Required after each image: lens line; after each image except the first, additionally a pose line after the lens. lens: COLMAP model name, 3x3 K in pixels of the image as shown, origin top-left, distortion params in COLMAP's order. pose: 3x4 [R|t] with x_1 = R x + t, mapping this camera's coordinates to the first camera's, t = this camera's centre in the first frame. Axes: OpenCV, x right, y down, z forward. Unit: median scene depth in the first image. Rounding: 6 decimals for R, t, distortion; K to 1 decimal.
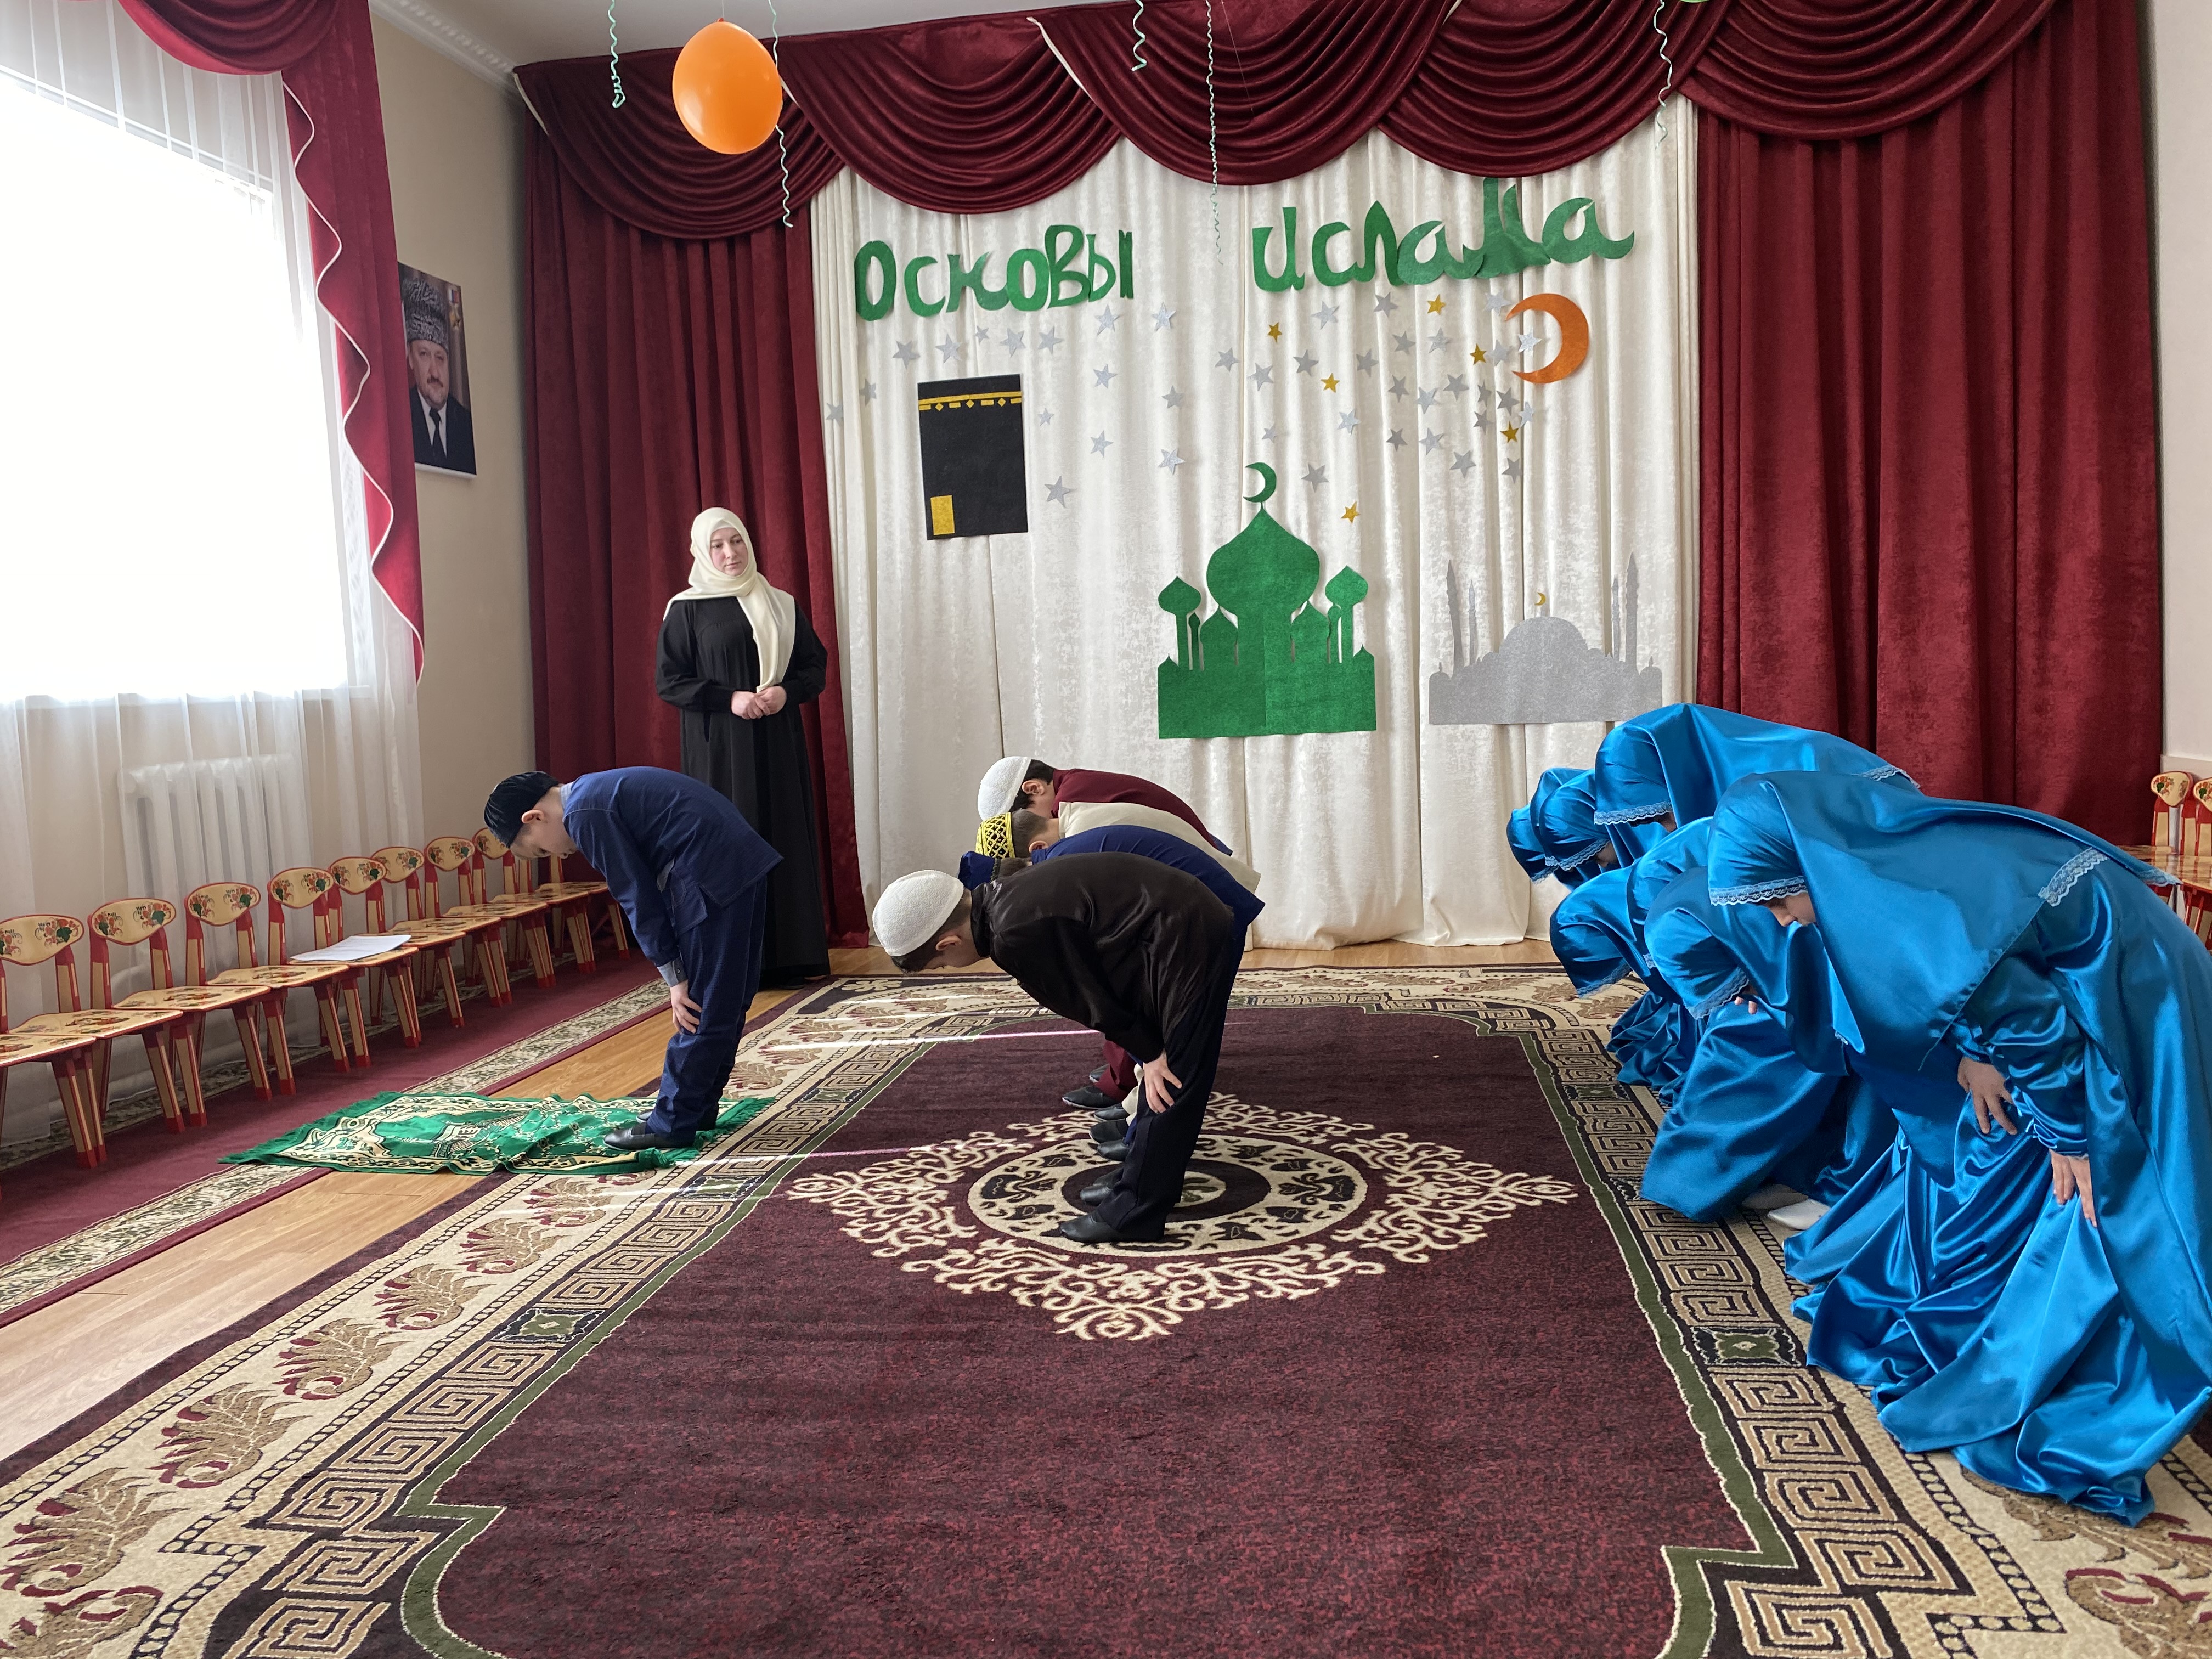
lens RADIAL K [[1685.5, 0, 1088.7], [0, 1685.5, 843.7], [0, 0, 1]] dist [0.004567, -0.014800]
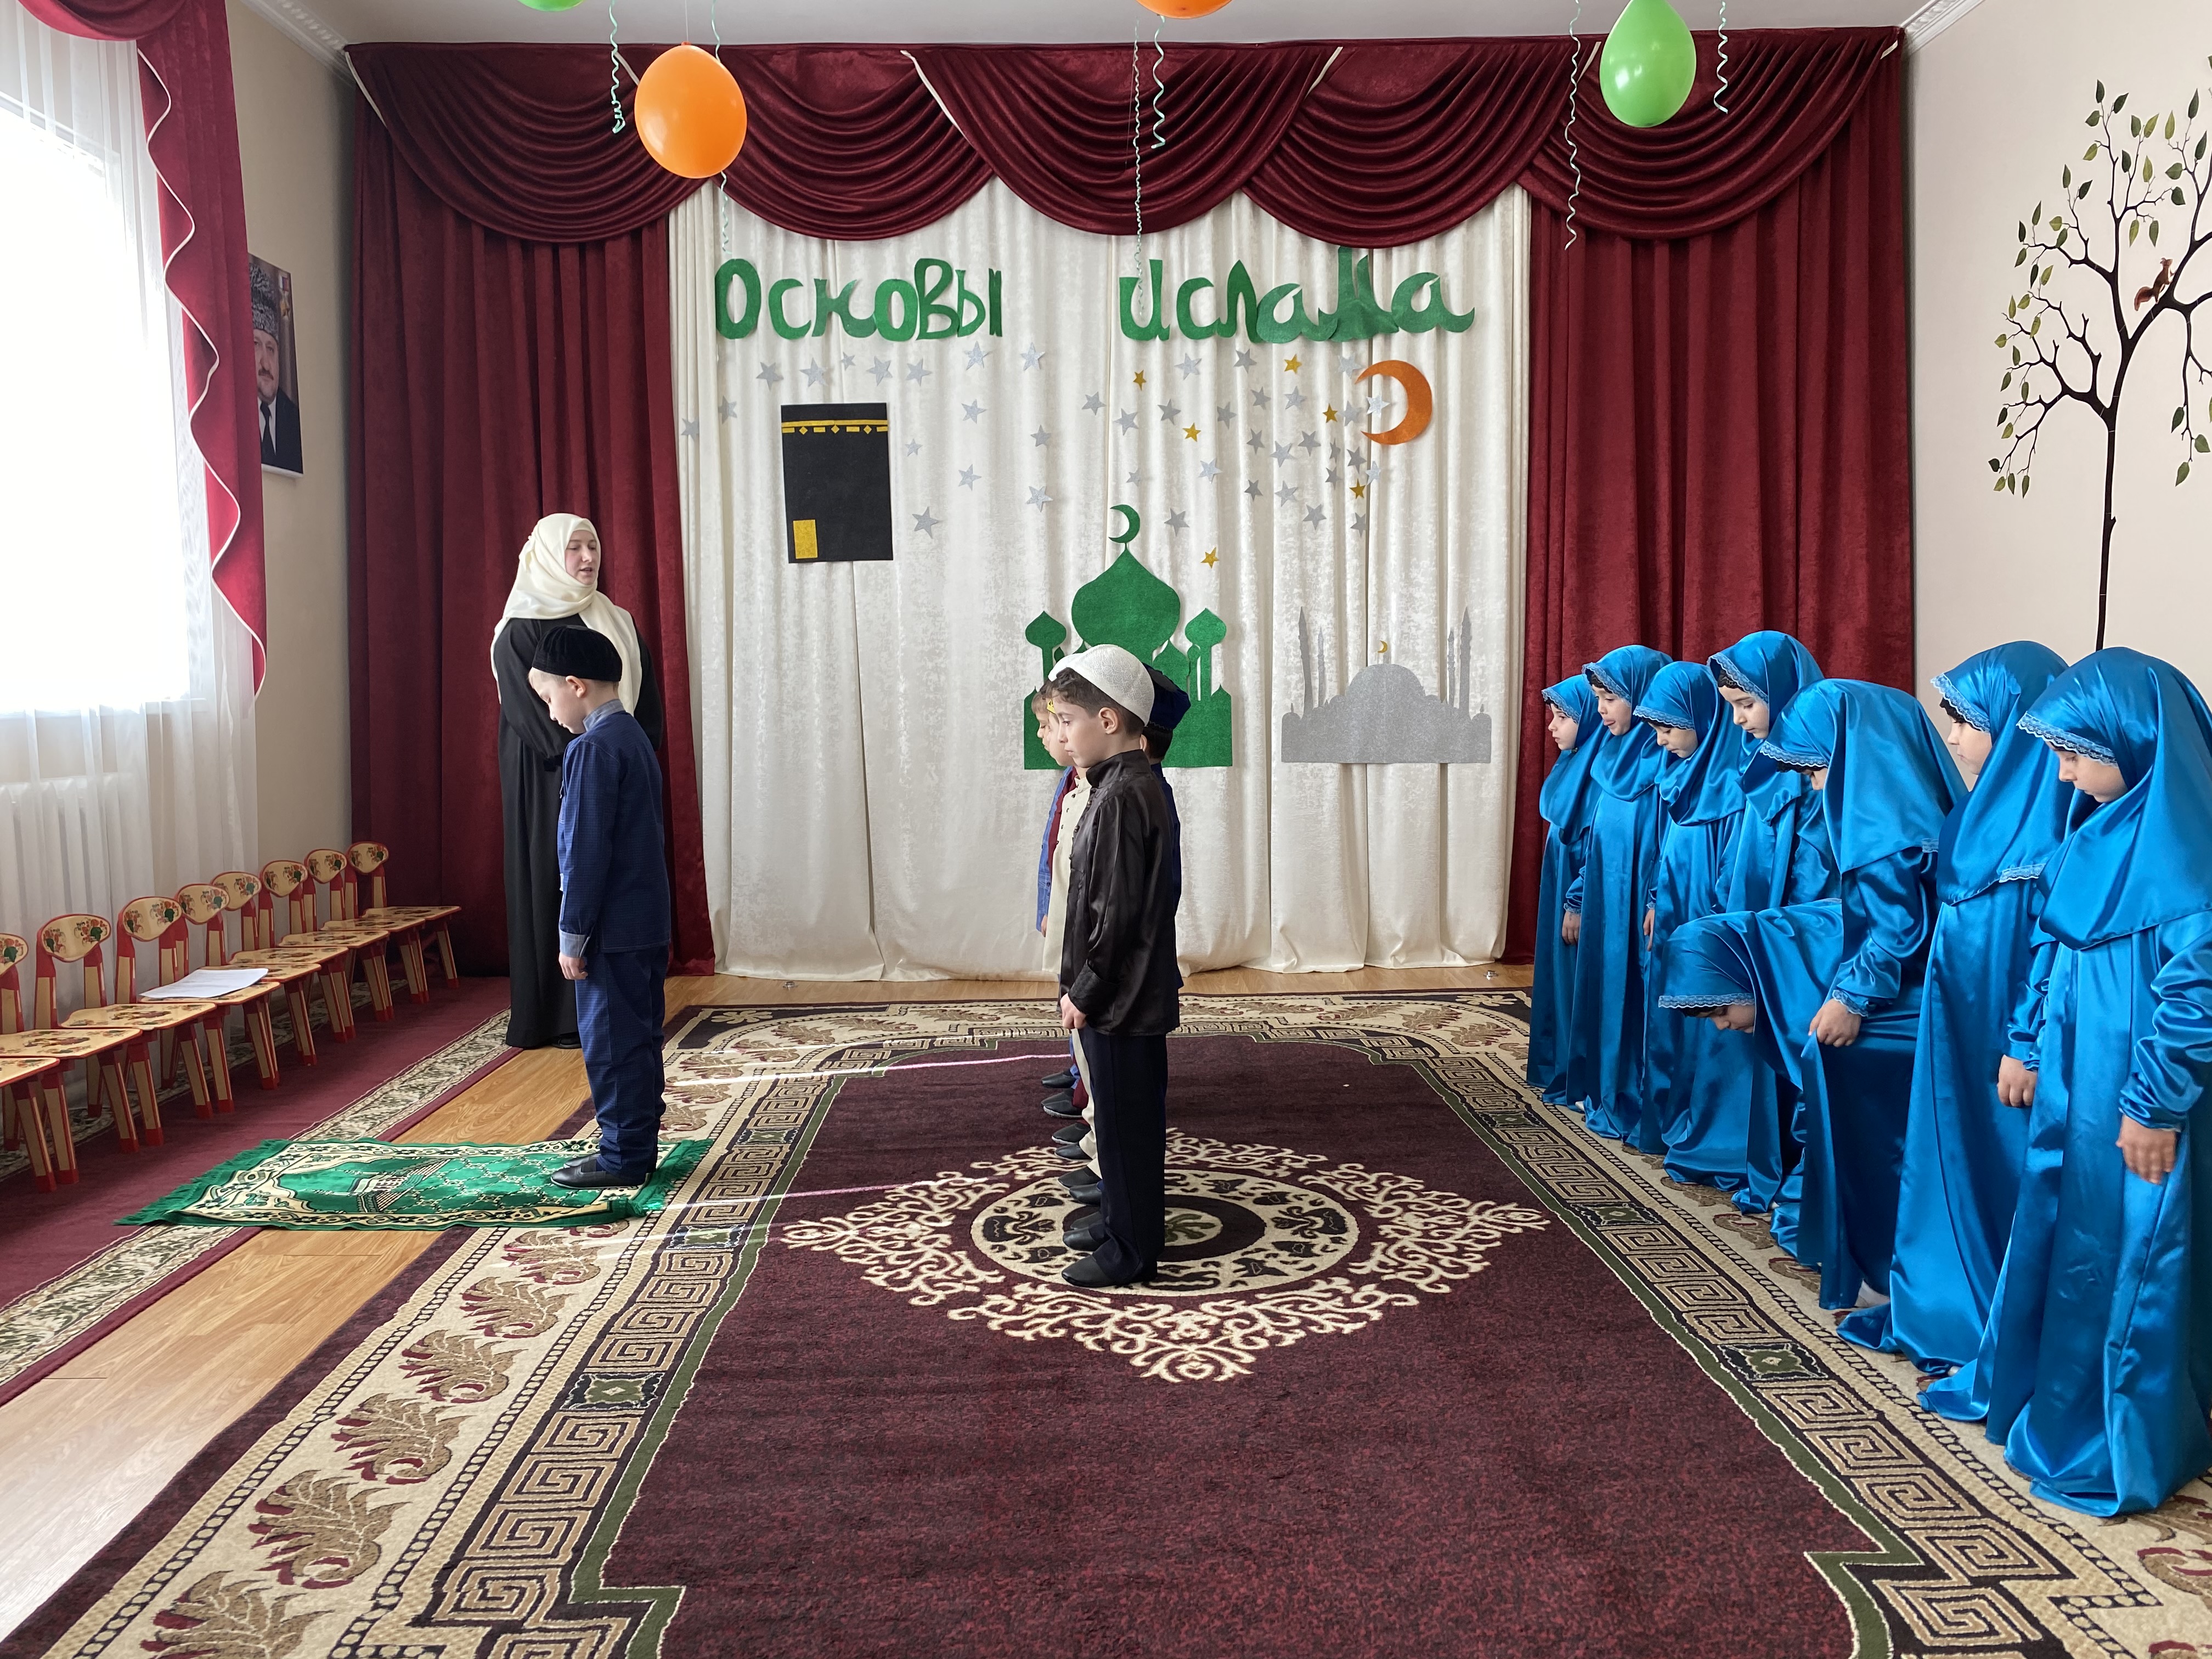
lens RADIAL K [[1685.5, 0, 1100.5], [0, 1685.5, 826.1], [0, 0, 1]] dist [0.004567, -0.014800]
pose [[0.981952, 0.015225, 0.188518, -0.105305], [-0.012348, 0.999789, -0.016425, -0.012610], [-0.188729, 0.013801, 0.981932, -0.005257]]
